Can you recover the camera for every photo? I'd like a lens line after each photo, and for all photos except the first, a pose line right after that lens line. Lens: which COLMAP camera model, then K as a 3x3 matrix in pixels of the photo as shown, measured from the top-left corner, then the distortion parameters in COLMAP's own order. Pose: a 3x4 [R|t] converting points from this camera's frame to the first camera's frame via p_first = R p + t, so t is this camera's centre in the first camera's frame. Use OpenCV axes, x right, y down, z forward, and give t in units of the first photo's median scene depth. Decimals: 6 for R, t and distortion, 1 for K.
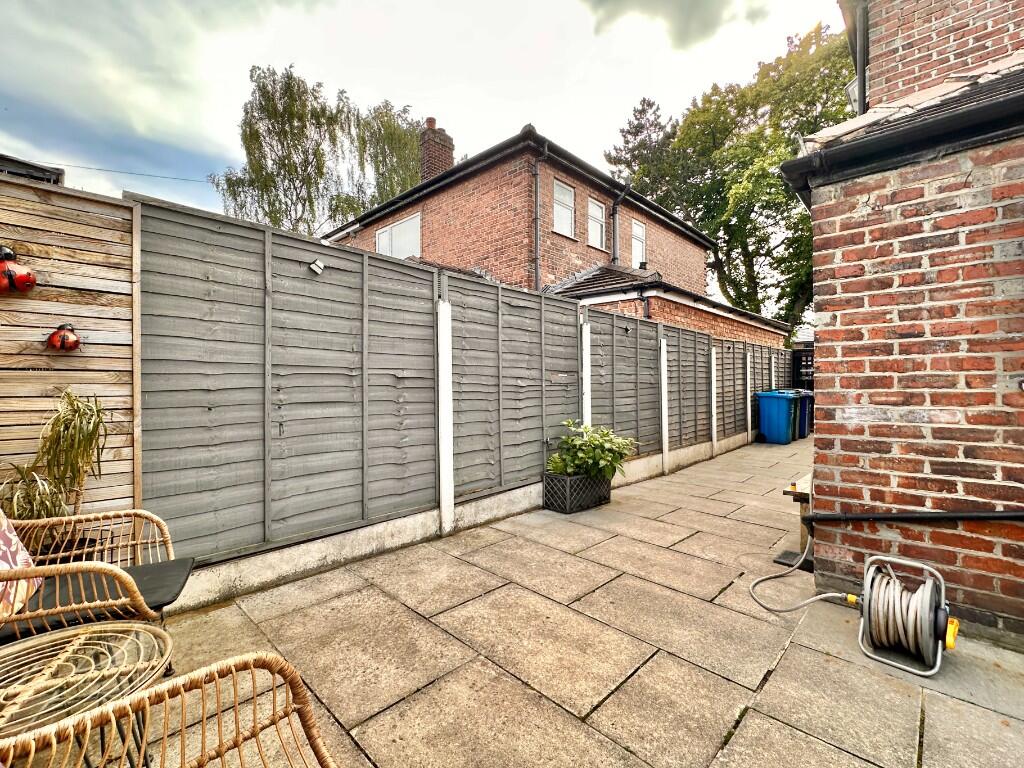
lens RADIAL K [[451.2, 0, 512.0], [0, 451.2, 384.0], [0, 0, 1]] dist [0.000349, -0.000014]
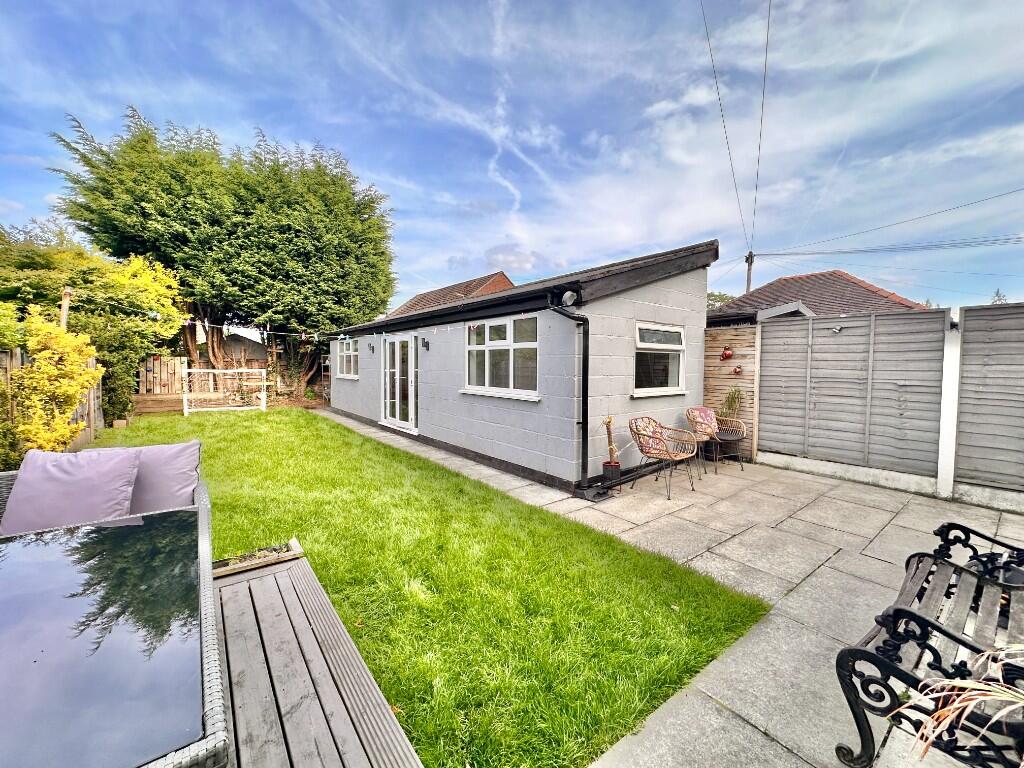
lens RADIAL K [[414.8, 0, 514.1], [0, 414.8, 381.8], [0, 0, 1]] dist [0.001609, 0.000041]
pose [[-0.145774, 0.044359, -0.988323, 1.511925], [-0.009795, 0.998881, 0.046278, -0.086567], [0.989269, 0.016426, -0.145177, -0.152825]]
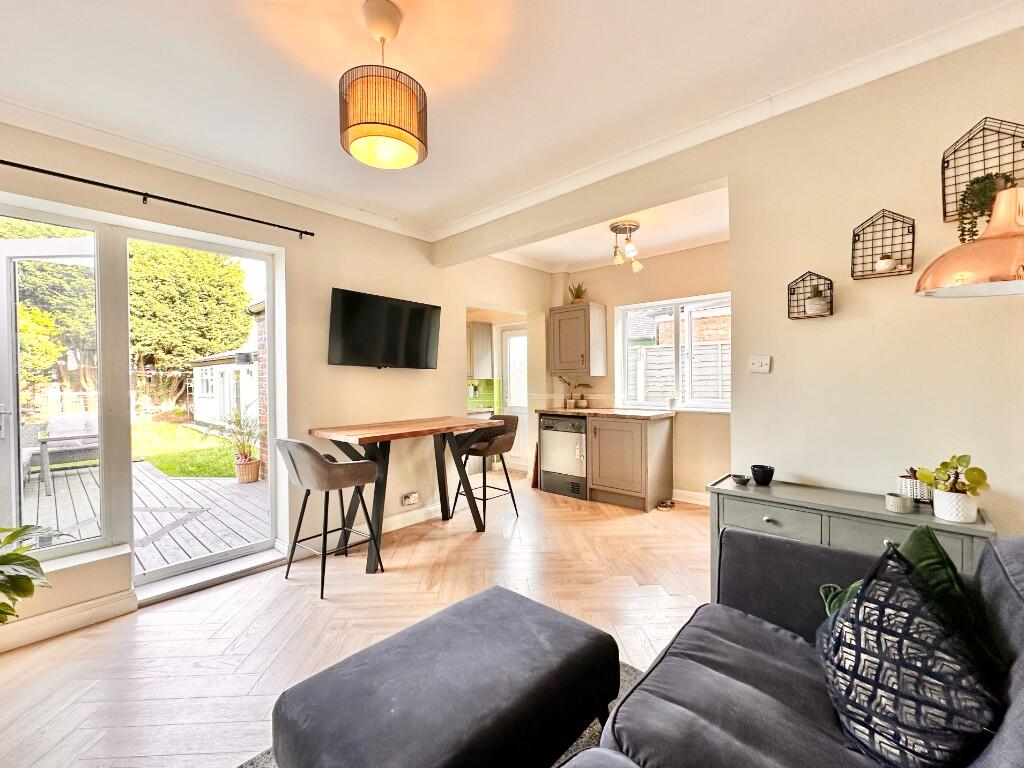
lens RADIAL K [[431.5, 0, 508.5], [0, 431.5, 387.9], [0, 0, 1]] dist [-0.000858, -0.000113]
pose [[0.023720, 0.023486, -0.999443, 4.660845], [0.009255, 0.999676, 0.023711, -0.153021], [0.999676, -0.009812, 0.023495, 2.501520]]
